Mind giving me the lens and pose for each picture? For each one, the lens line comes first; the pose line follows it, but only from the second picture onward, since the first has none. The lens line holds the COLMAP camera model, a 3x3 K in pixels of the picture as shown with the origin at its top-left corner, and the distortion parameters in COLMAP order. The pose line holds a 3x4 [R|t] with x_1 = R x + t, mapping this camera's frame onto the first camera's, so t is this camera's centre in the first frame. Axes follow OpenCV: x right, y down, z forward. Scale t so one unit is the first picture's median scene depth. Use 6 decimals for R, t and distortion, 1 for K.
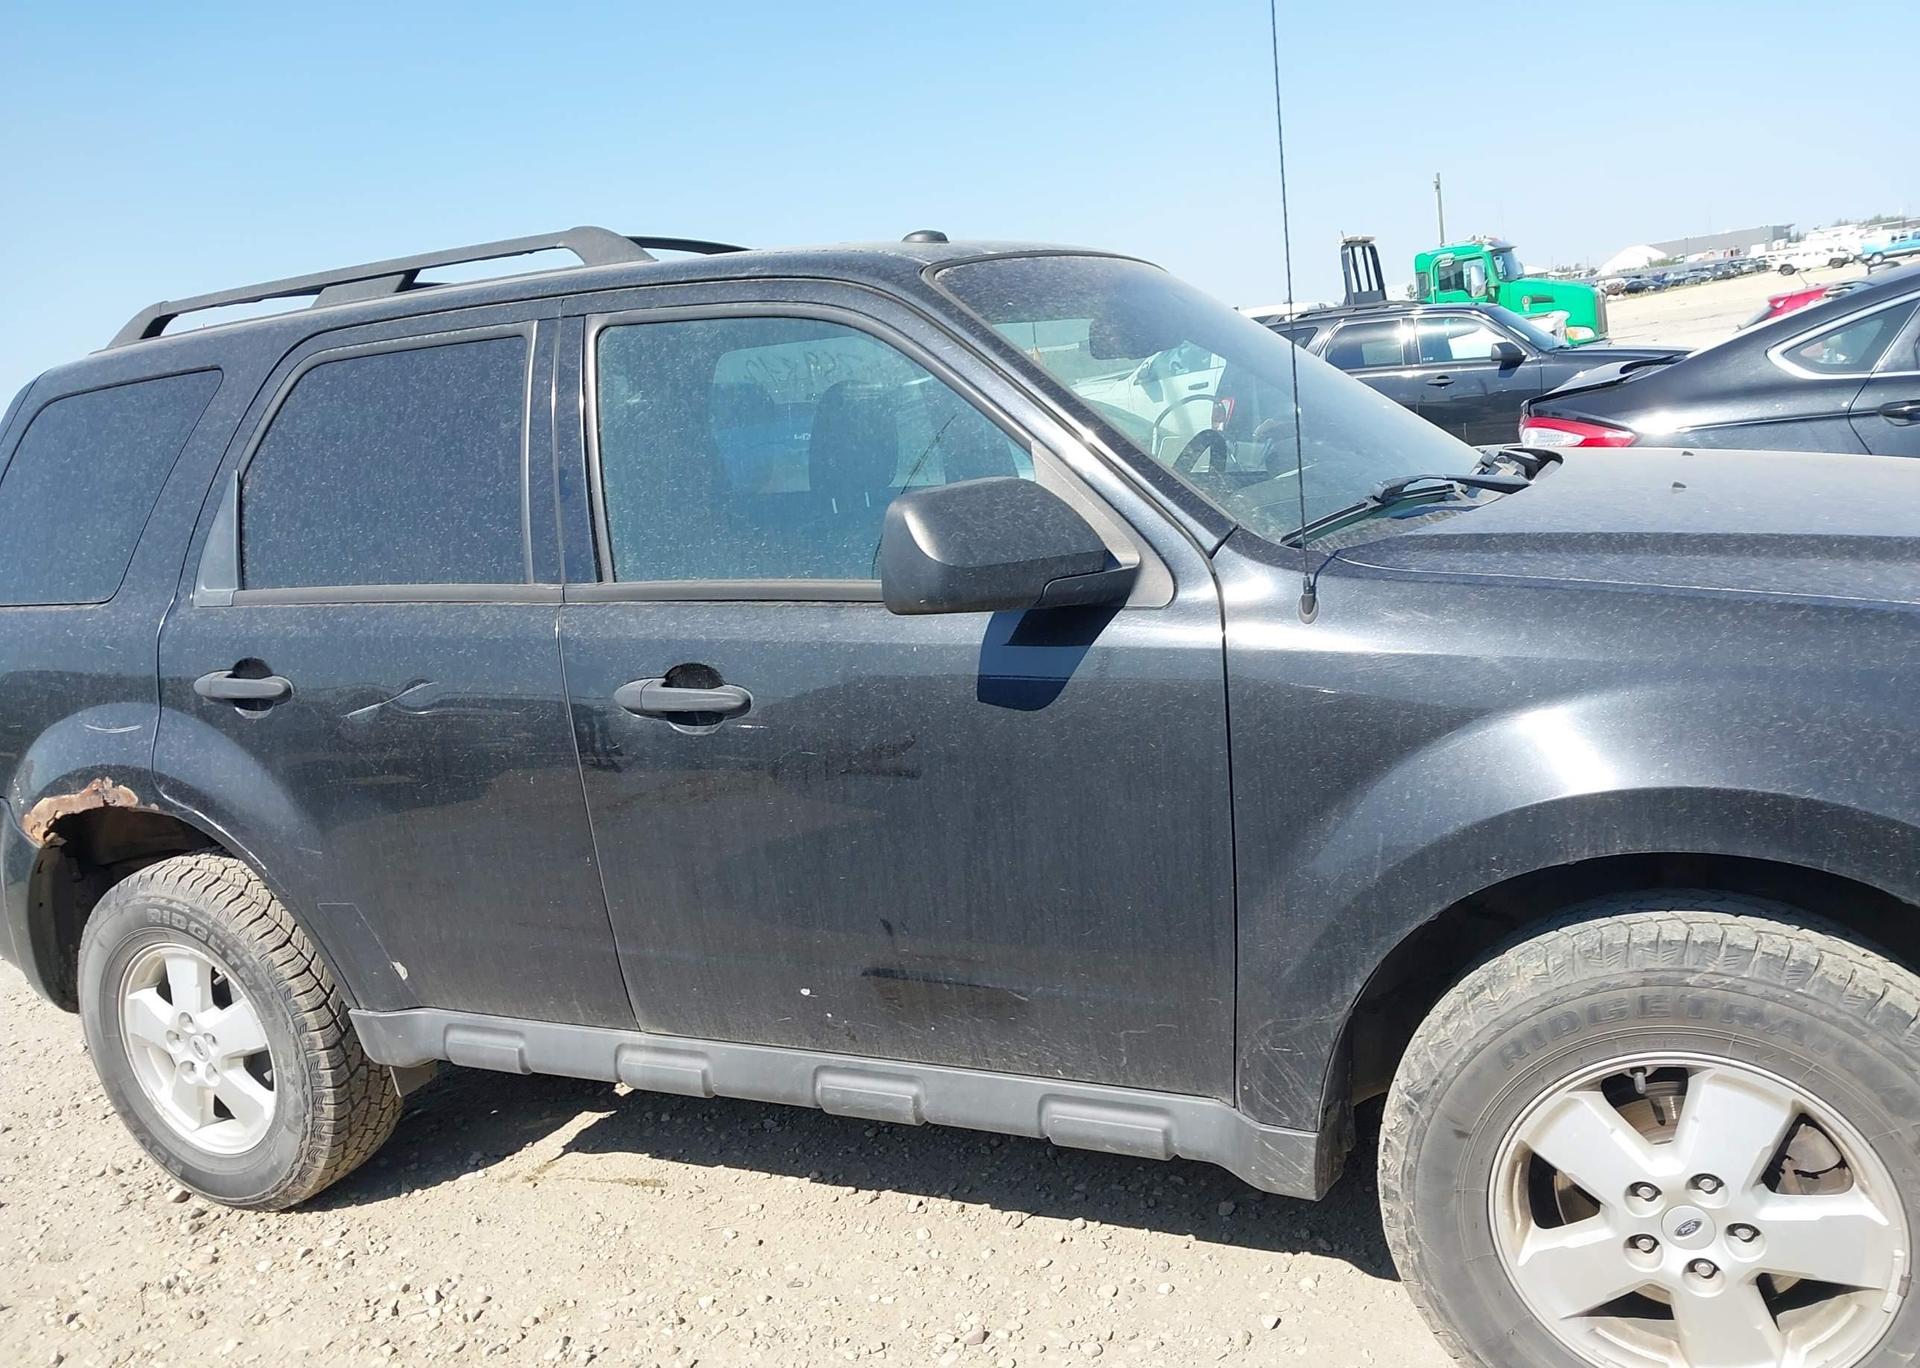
lens RADIAL K [[1666.9, 0, 976.6], [0, 1666.9, 685.6], [0, 0, 1]] dist [0.034187, -0.032026]
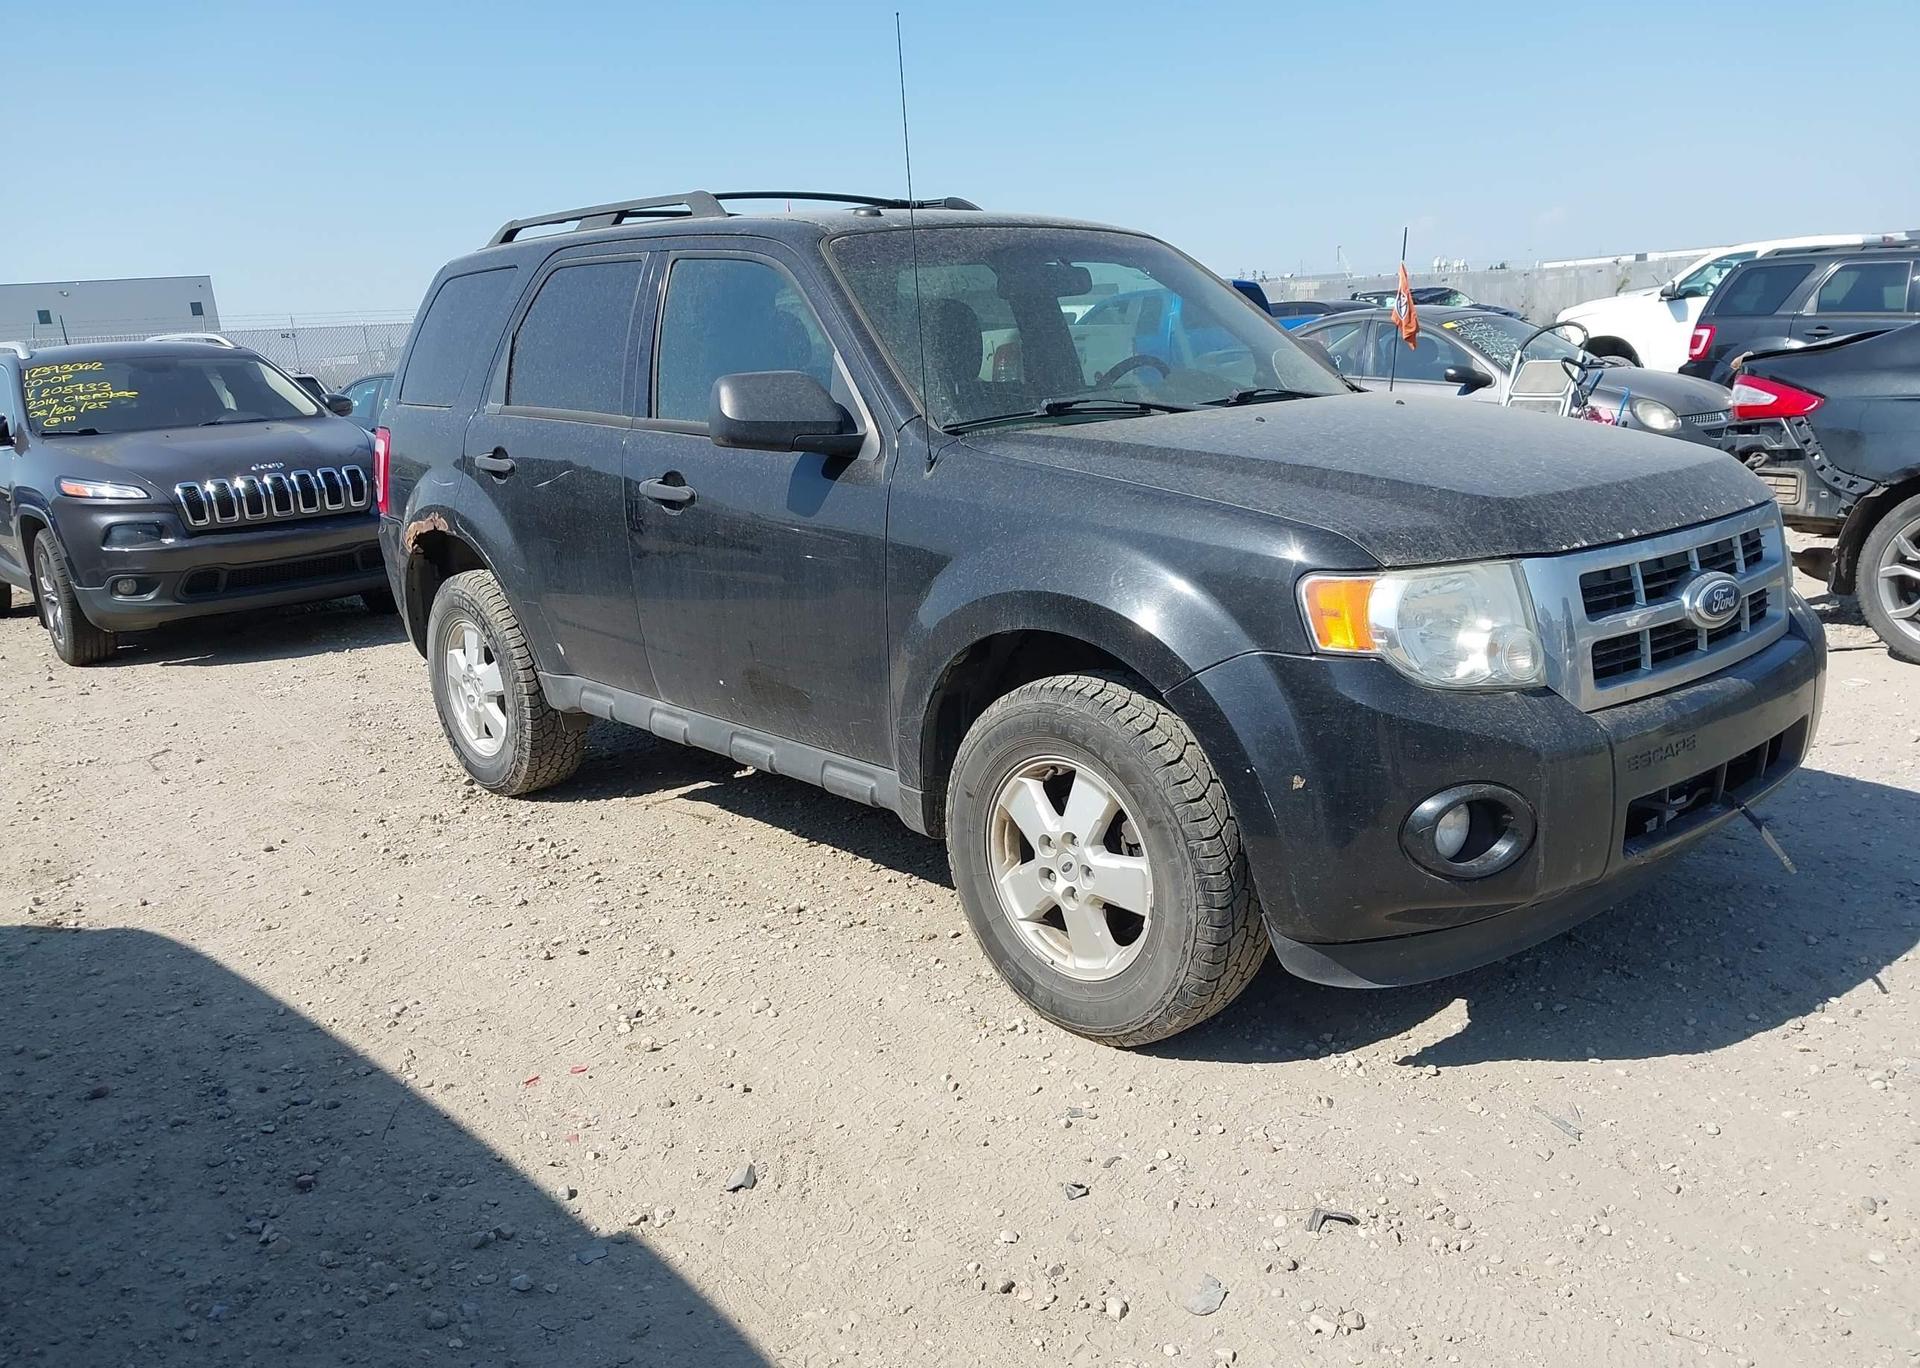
lens RADIAL K [[1666.9, 0, 949.1], [0, 1666.9, 689.0], [0, 0, 1]] dist [0.034187, -0.032026]
pose [[0.922875, 0.153856, -0.353030, 0.570893], [-0.129193, 0.987291, 0.092547, 0.009000], [0.362782, -0.039800, 0.931024, -0.367095]]
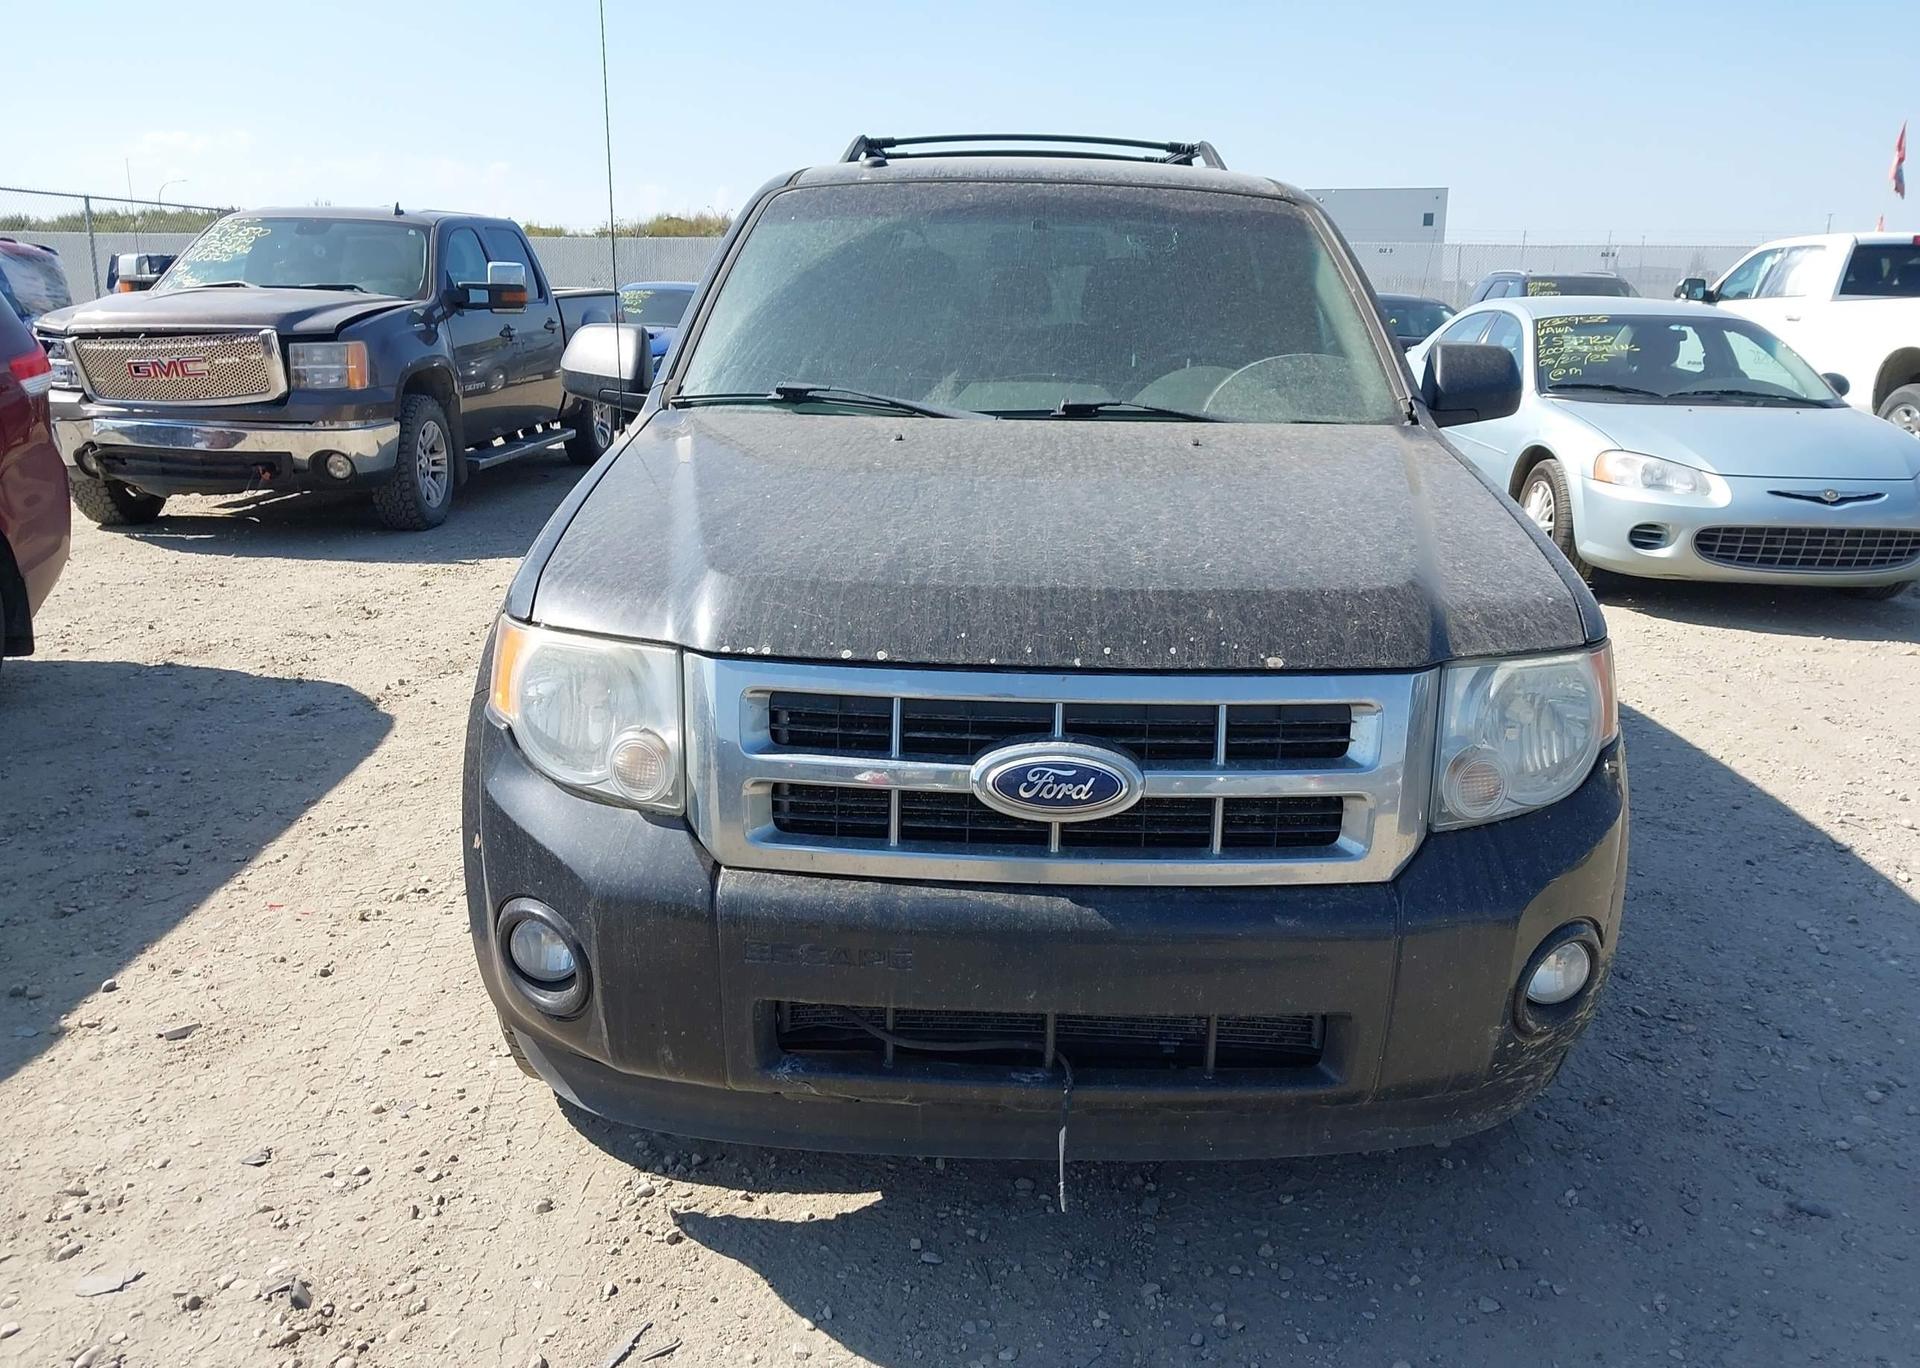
lens RADIAL K [[1666.9, 0, 943.4], [0, 1666.9, 683.3], [0, 0, 1]] dist [0.034187, -0.032026]
pose [[0.376646, 0.348616, -0.858257, 1.232526], [-0.225651, 0.933106, 0.279992, -0.247076], [0.898454, 0.088209, 0.430116, 0.455393]]
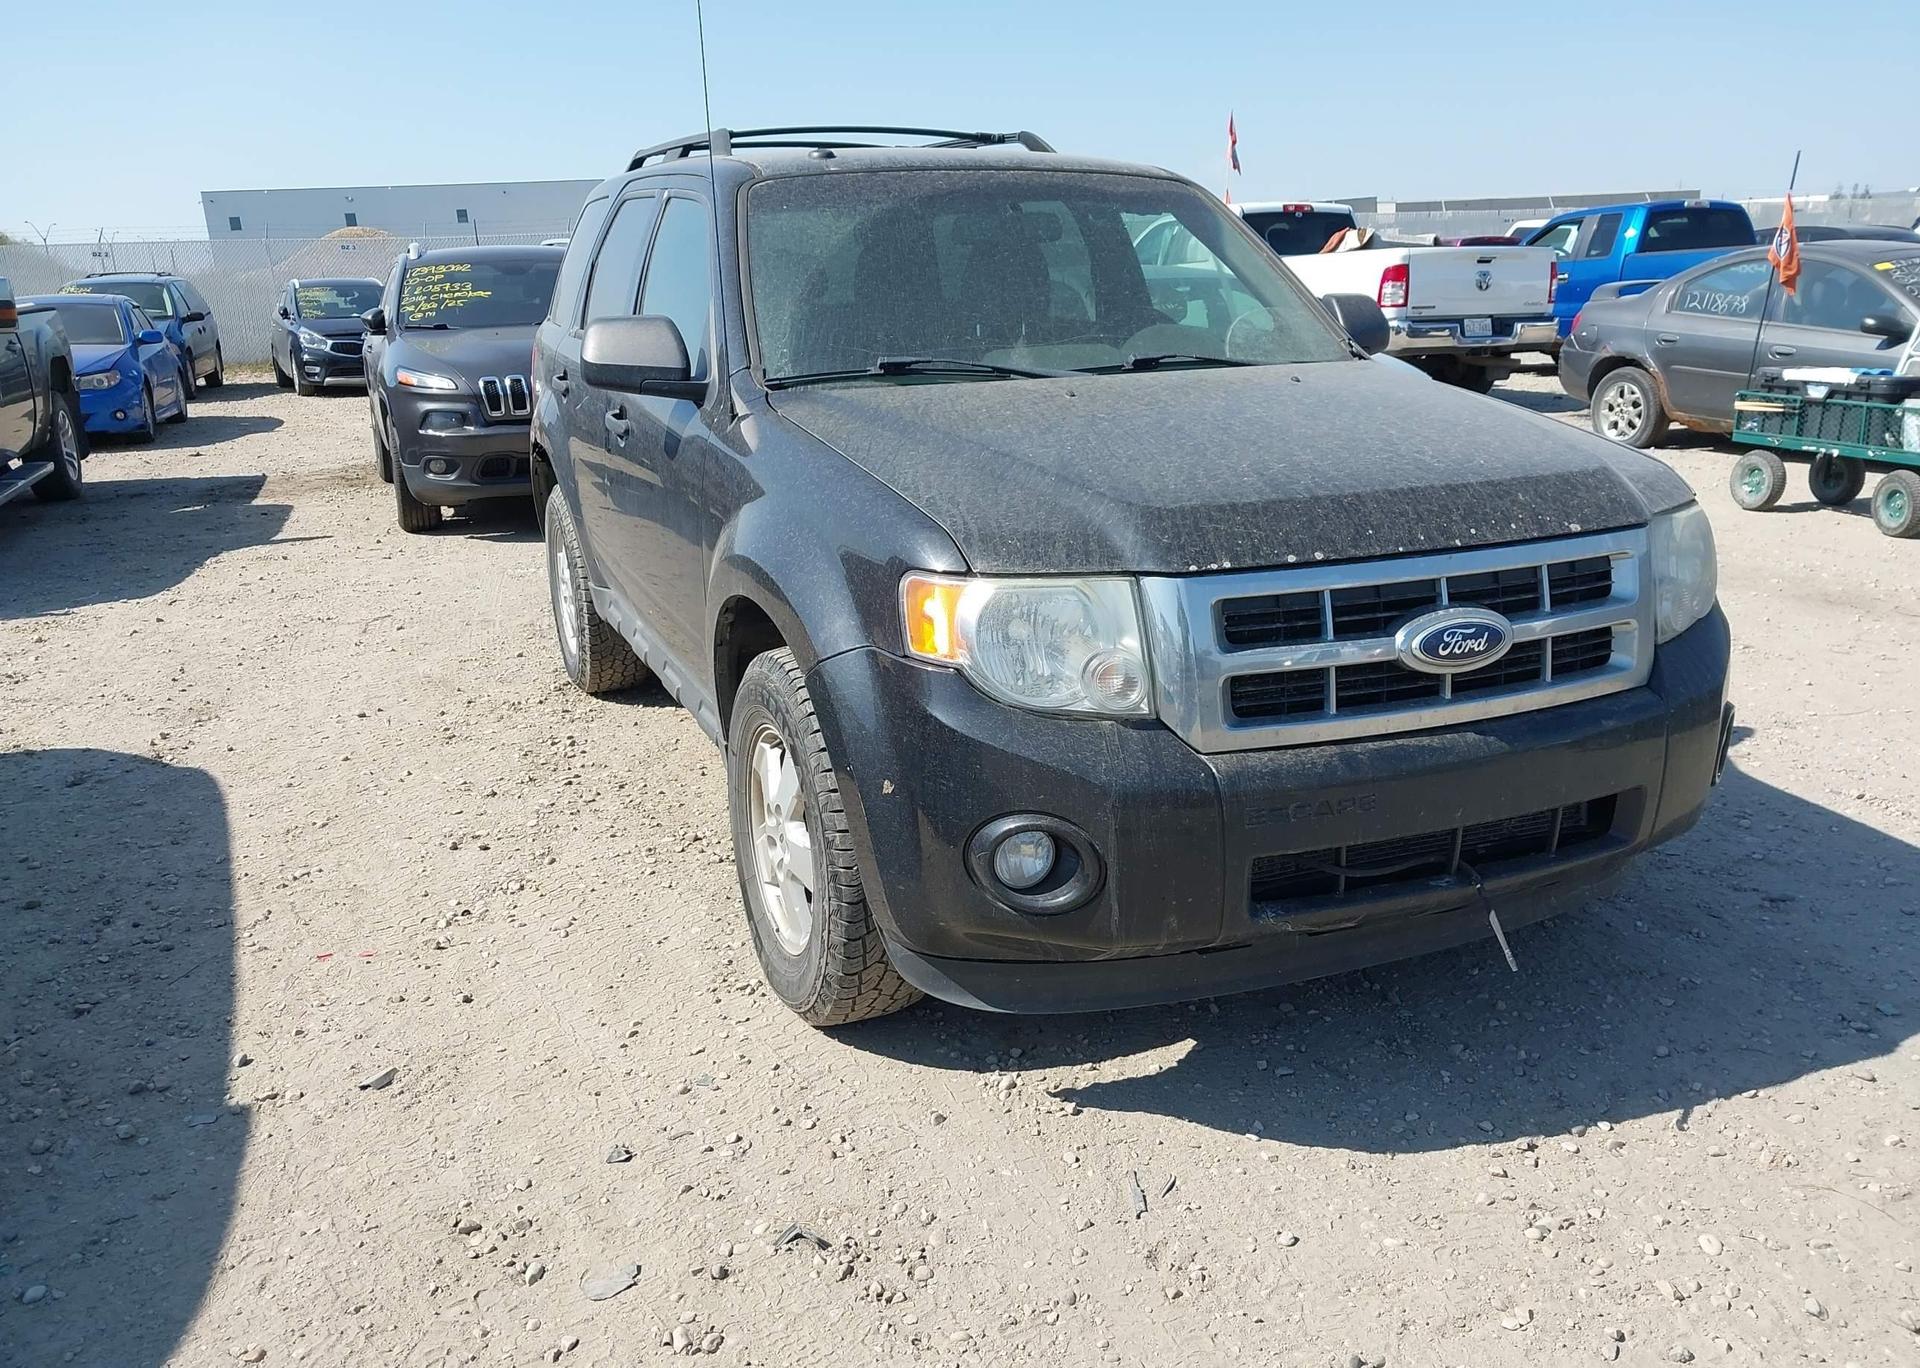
lens RADIAL K [[1666.9, 0, 943.3], [0, 1666.9, 680.6], [0, 0, 1]] dist [0.034187, -0.032026]
pose [[0.727938, 0.271681, -0.629520, 1.018542], [-0.186694, 0.961993, 0.199284, -0.122372], [0.659736, -0.027538, 0.750993, -0.059993]]
